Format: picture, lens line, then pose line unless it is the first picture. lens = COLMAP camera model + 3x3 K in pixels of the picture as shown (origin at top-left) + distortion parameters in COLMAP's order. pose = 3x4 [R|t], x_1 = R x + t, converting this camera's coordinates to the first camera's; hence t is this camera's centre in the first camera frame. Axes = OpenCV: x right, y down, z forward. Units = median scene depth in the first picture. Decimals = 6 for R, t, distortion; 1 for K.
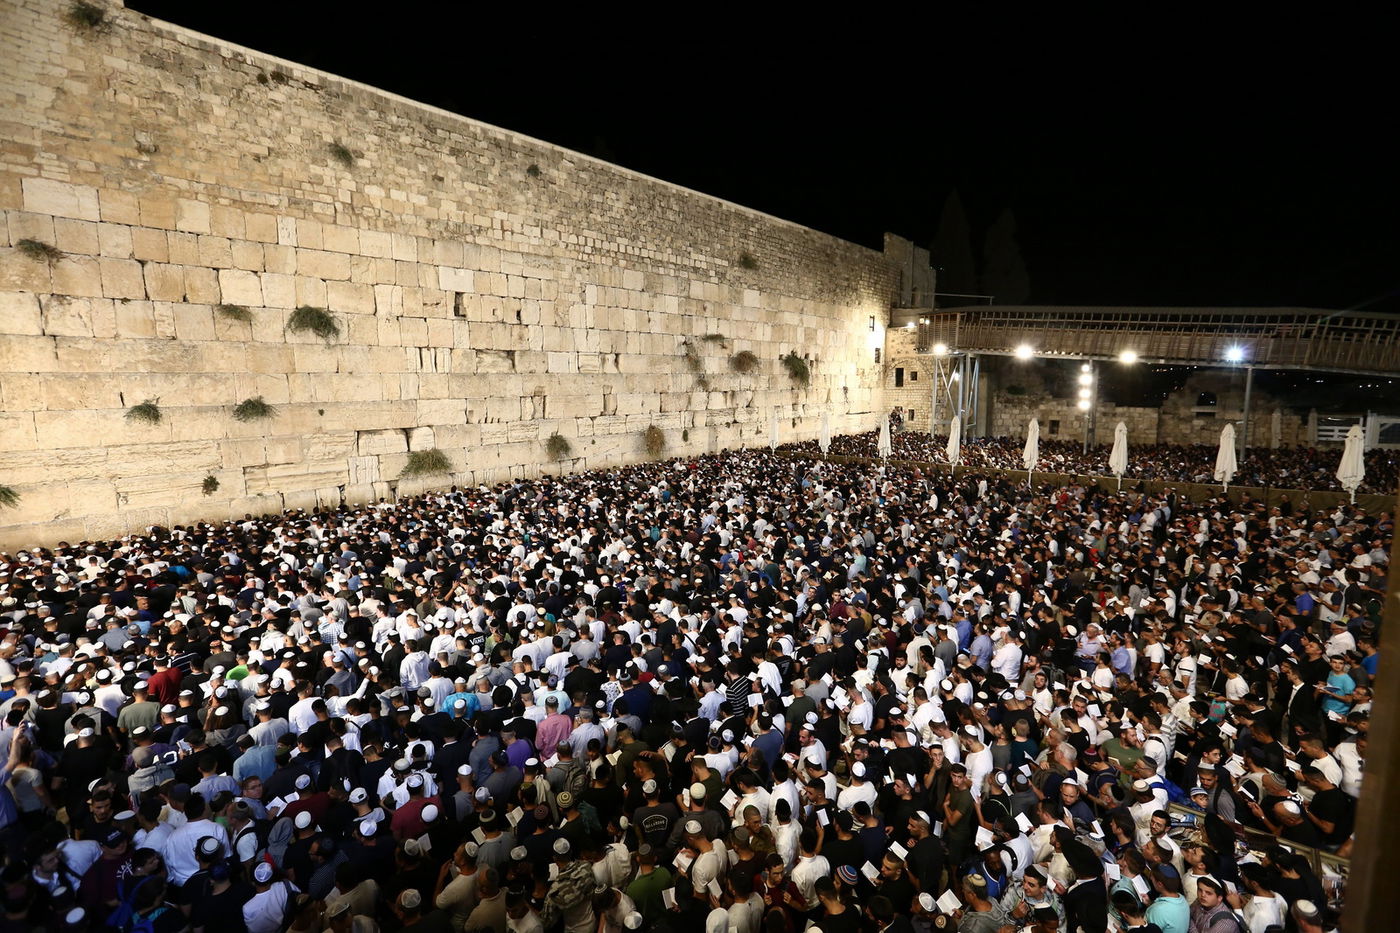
lens RADIAL K [[639.8, 0, 694.6], [0, 639.8, 461.9], [0, 0, 1]] dist [-0.039141, 0.012266]
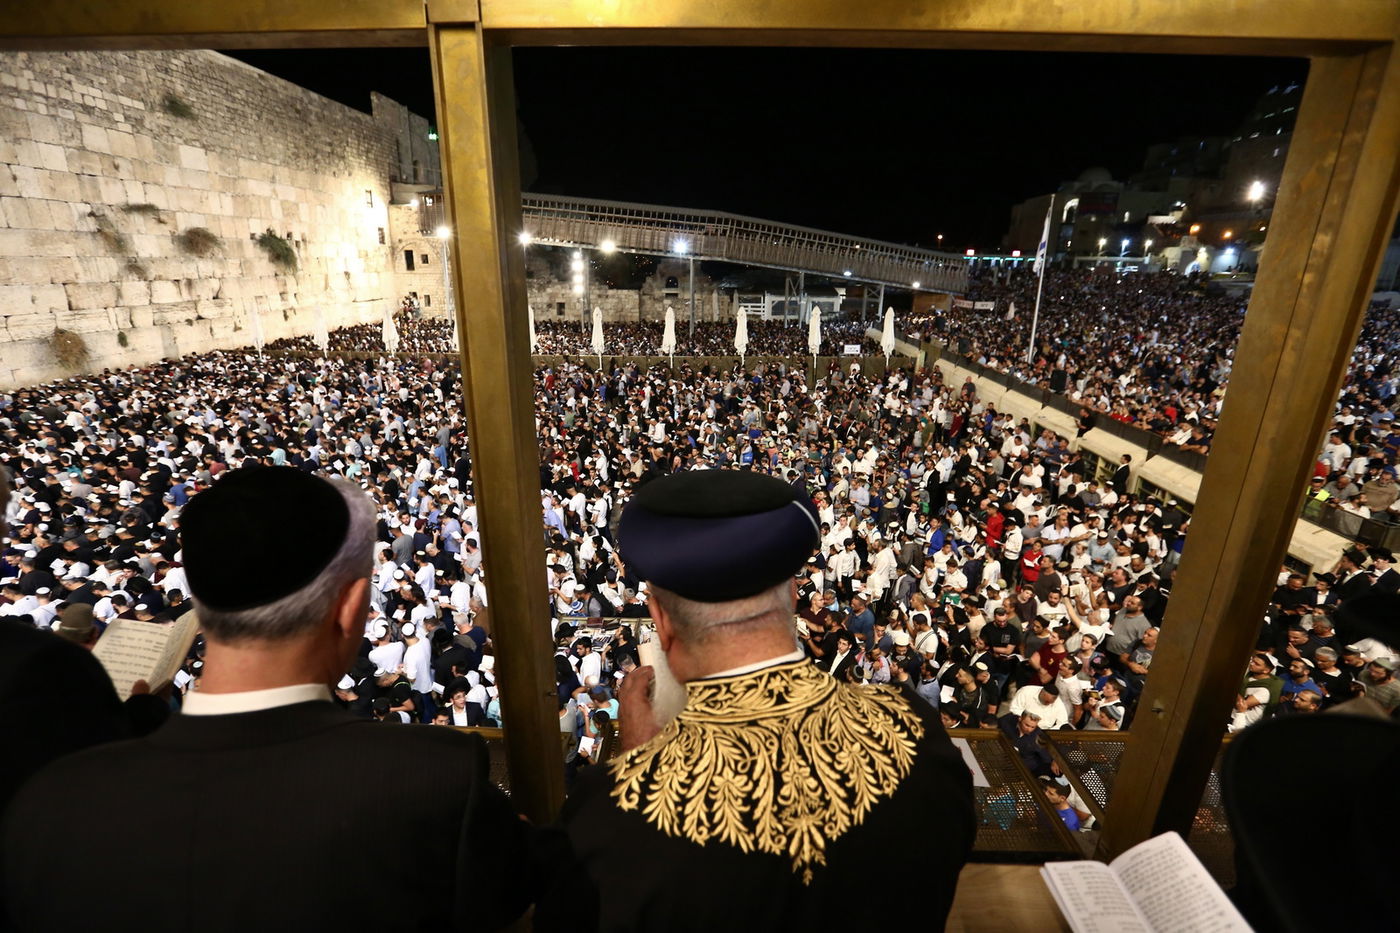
lens RADIAL K [[639.8, 0, 697.4], [0, 639.8, 465.4], [0, 0, 1]] dist [-0.039141, 0.012266]
pose [[0.772071, -0.175754, 0.610751, 0.035740], [0.057808, 0.976438, 0.207910, -0.008816], [-0.632902, -0.125215, 0.764039, -0.041551]]
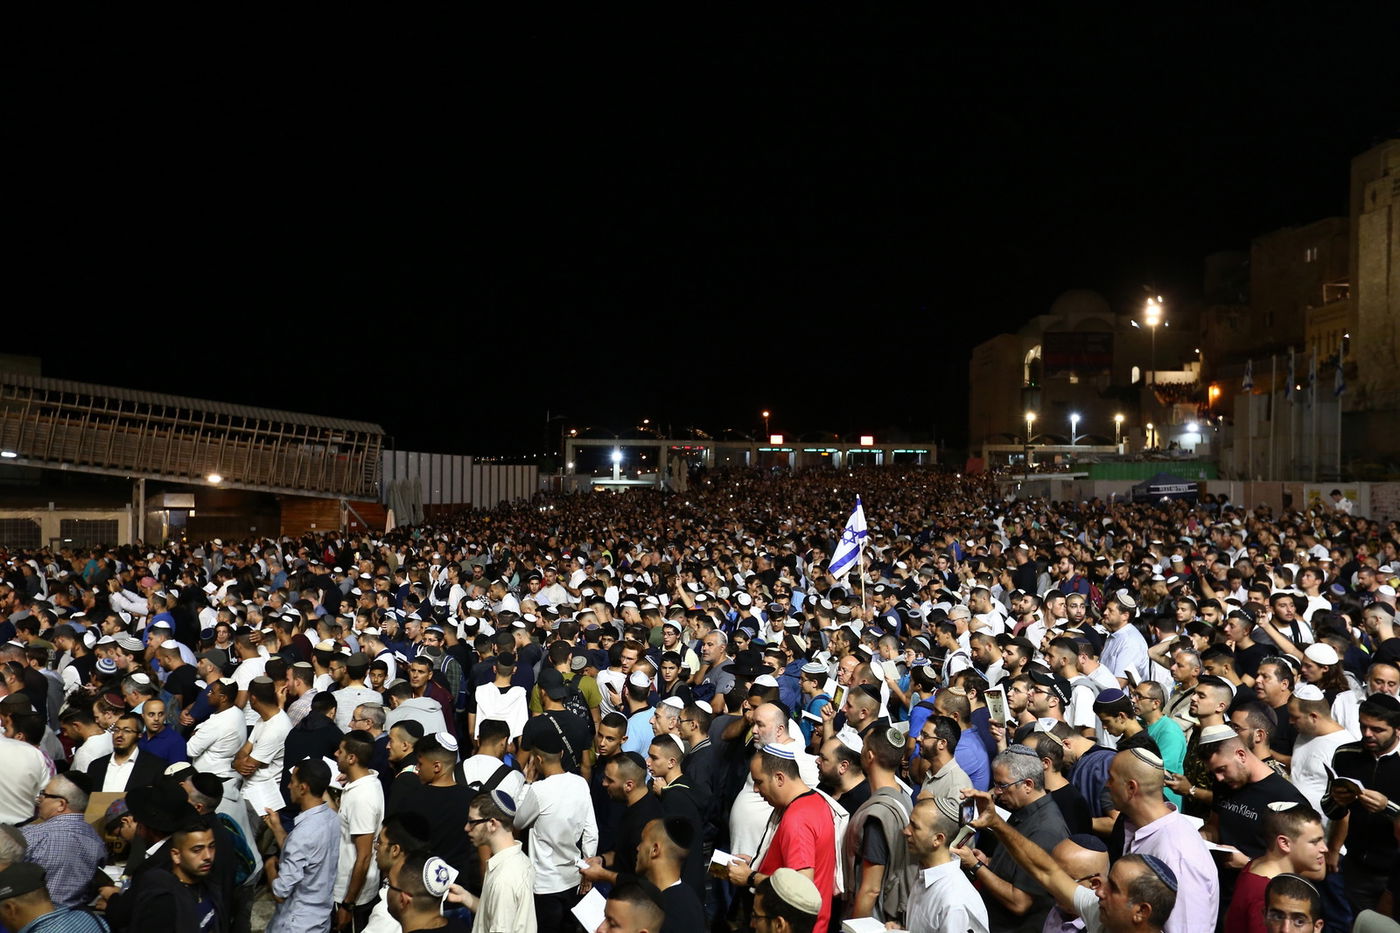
lens RADIAL K [[1326.9, 0, 707.1], [0, 1326.9, 472.6], [0, 0, 1]] dist [0.062953, 0.000000]
pose [[0.699430, 0.019963, 0.714423, 0.688124], [0.071260, 0.992681, -0.097502, 0.085714], [-0.711140, 0.119106, 0.692888, -0.544179]]
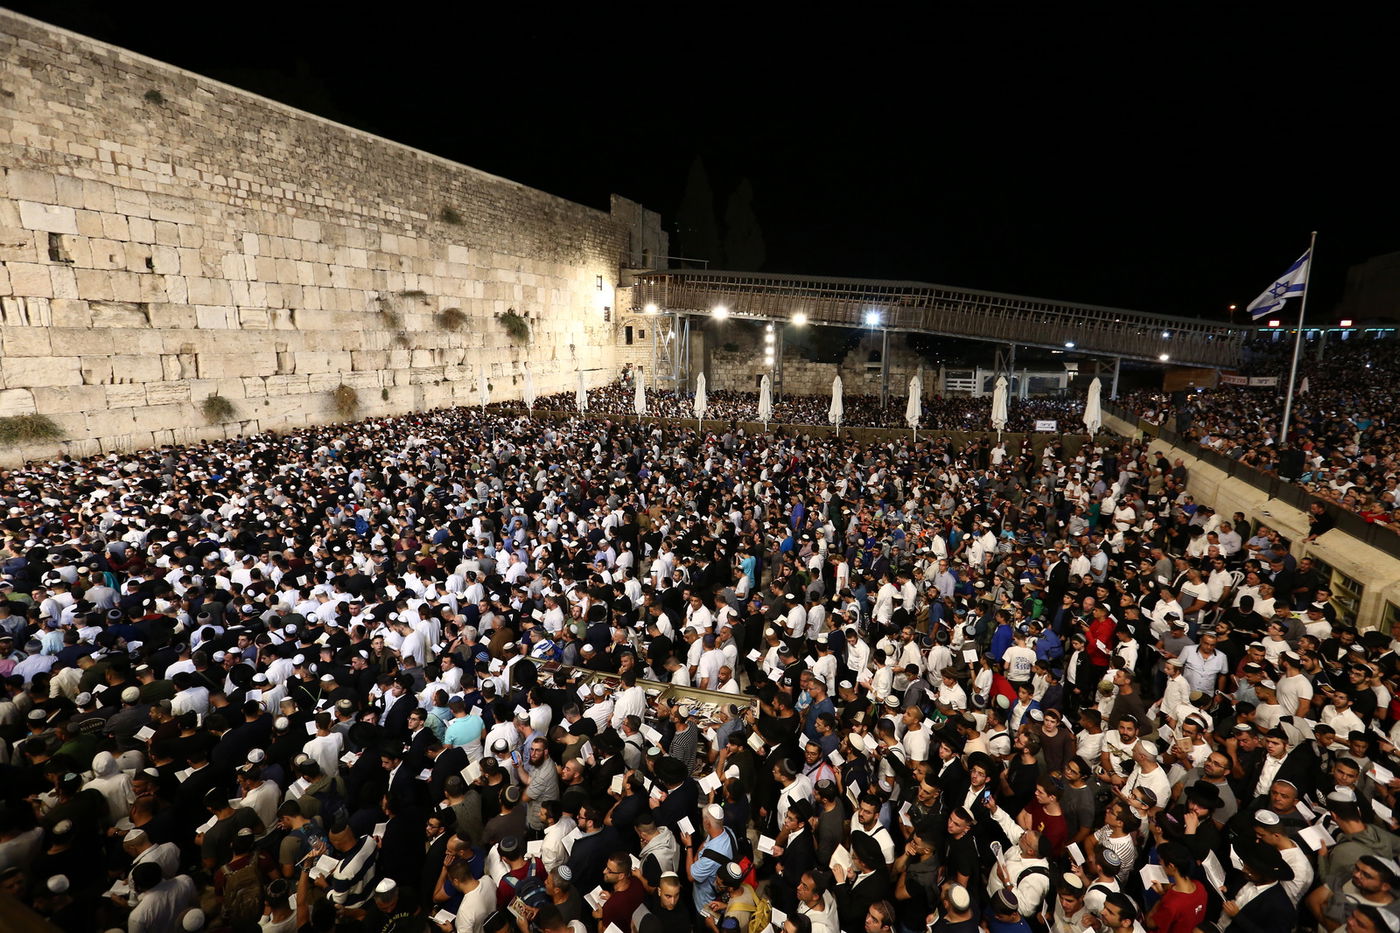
lens RADIAL K [[639.8, 0, 697.2], [0, 639.8, 464.9], [0, 0, 1]] dist [-0.039141, 0.012266]
pose [[0.948507, -0.051221, 0.312588, 0.130450], [0.029874, 0.996906, 0.072703, 0.009752], [-0.315345, -0.059620, 0.947102, -0.073790]]
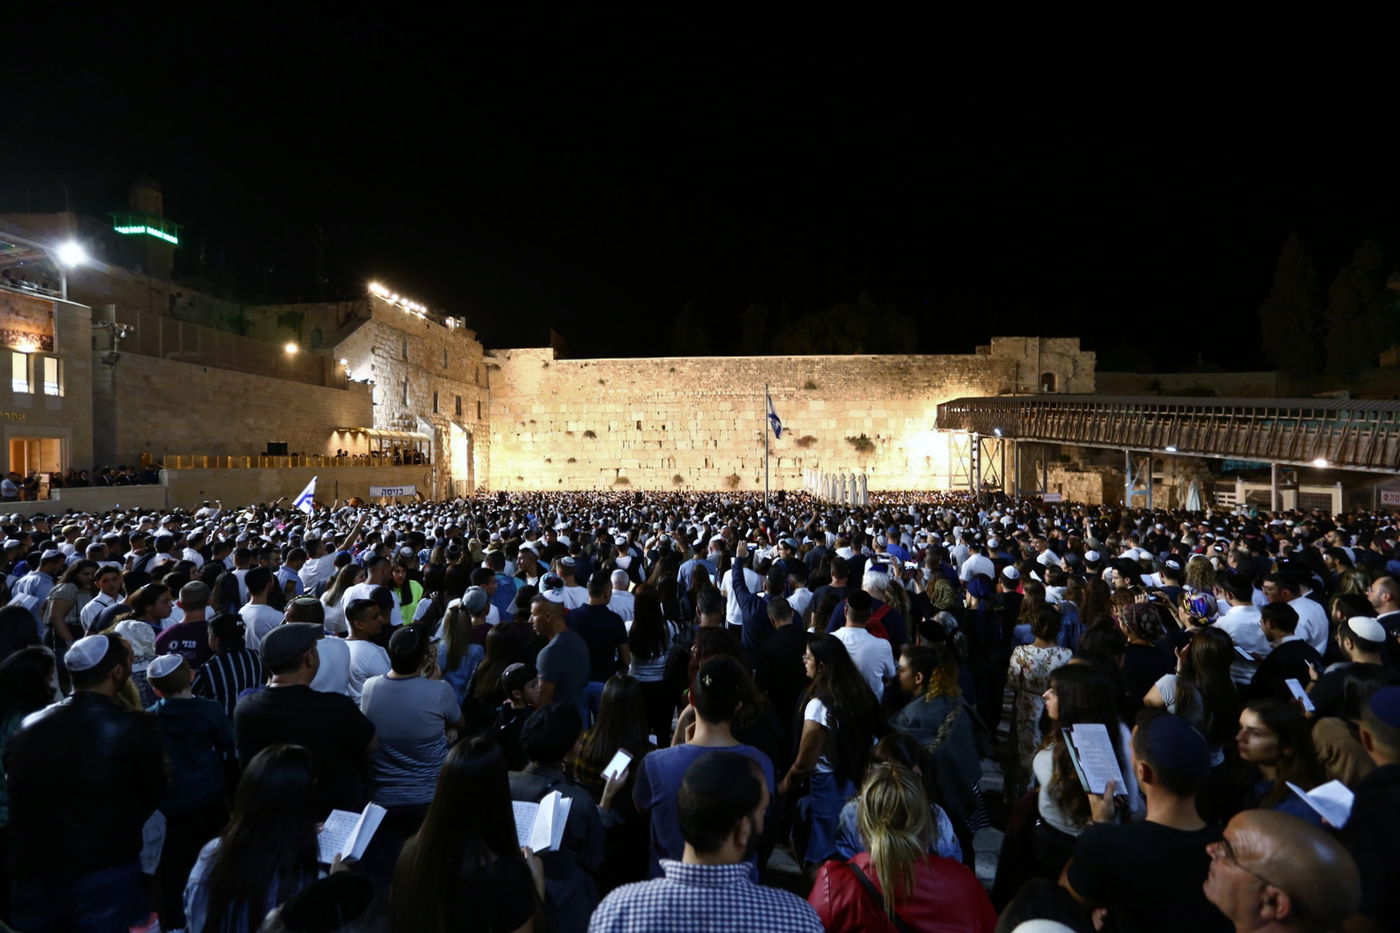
lens RADIAL K [[639.8, 0, 695.0], [0, 639.8, 460.3], [0, 0, 1]] dist [-0.039141, 0.012266]
pose [[0.610055, 0.005574, -0.792340, 1.425350], [-0.097889, 0.992845, -0.068384, 0.050964], [0.786289, 0.119280, 0.606235, -0.341710]]
